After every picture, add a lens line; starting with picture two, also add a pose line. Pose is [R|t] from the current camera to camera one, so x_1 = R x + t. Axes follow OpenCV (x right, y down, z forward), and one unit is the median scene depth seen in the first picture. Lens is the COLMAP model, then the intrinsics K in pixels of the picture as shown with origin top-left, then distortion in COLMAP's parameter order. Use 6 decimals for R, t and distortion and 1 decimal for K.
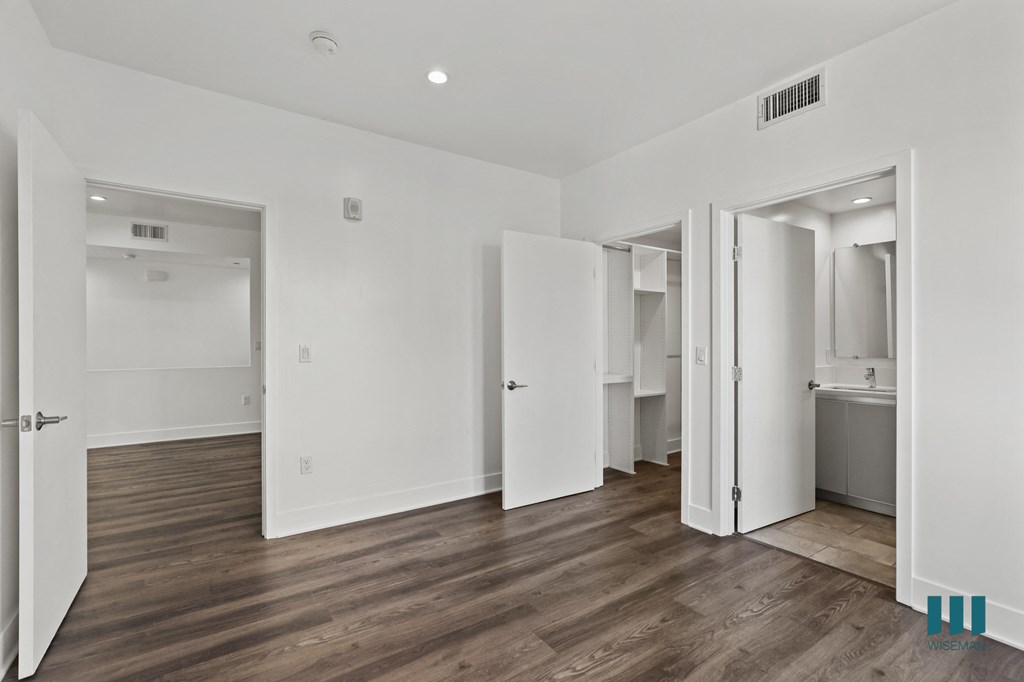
lens RADIAL K [[460.6, 0, 509.8], [0, 460.6, 340.8], [0, 0, 1]] dist [-0.010773, 0.000439]
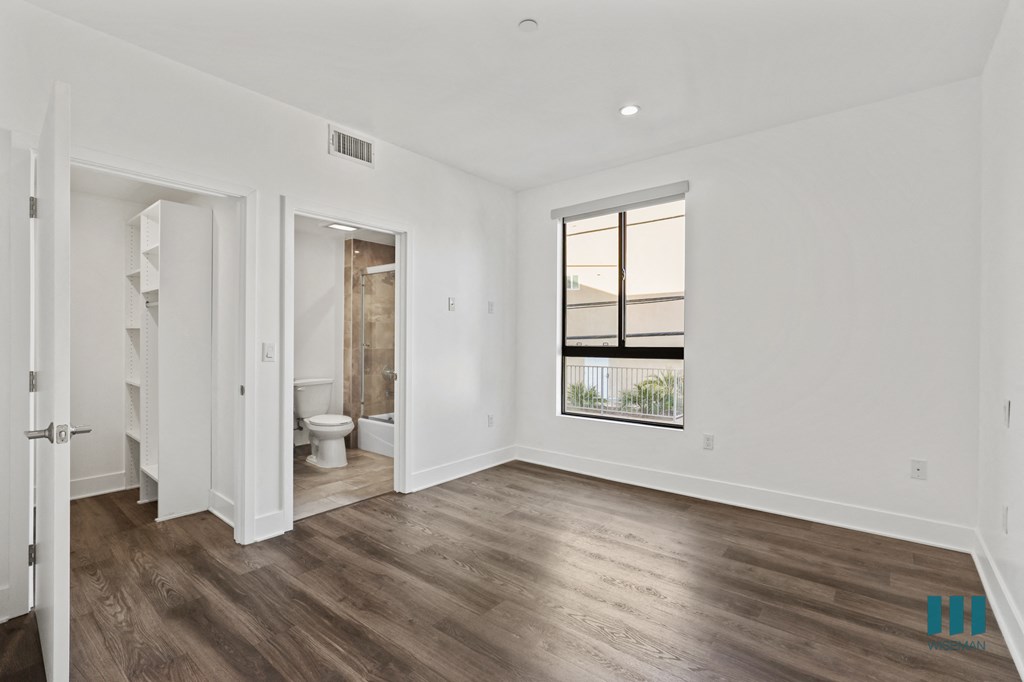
lens RADIAL K [[460.6, 0, 506.9], [0, 460.6, 342.6], [0, 0, 1]] dist [-0.010773, 0.000439]
pose [[-0.268858, -0.007994, 0.963147, -0.729094], [-0.001851, 0.999968, 0.007783, 0.004785], [-0.963178, 0.000310, -0.268864, 0.926129]]
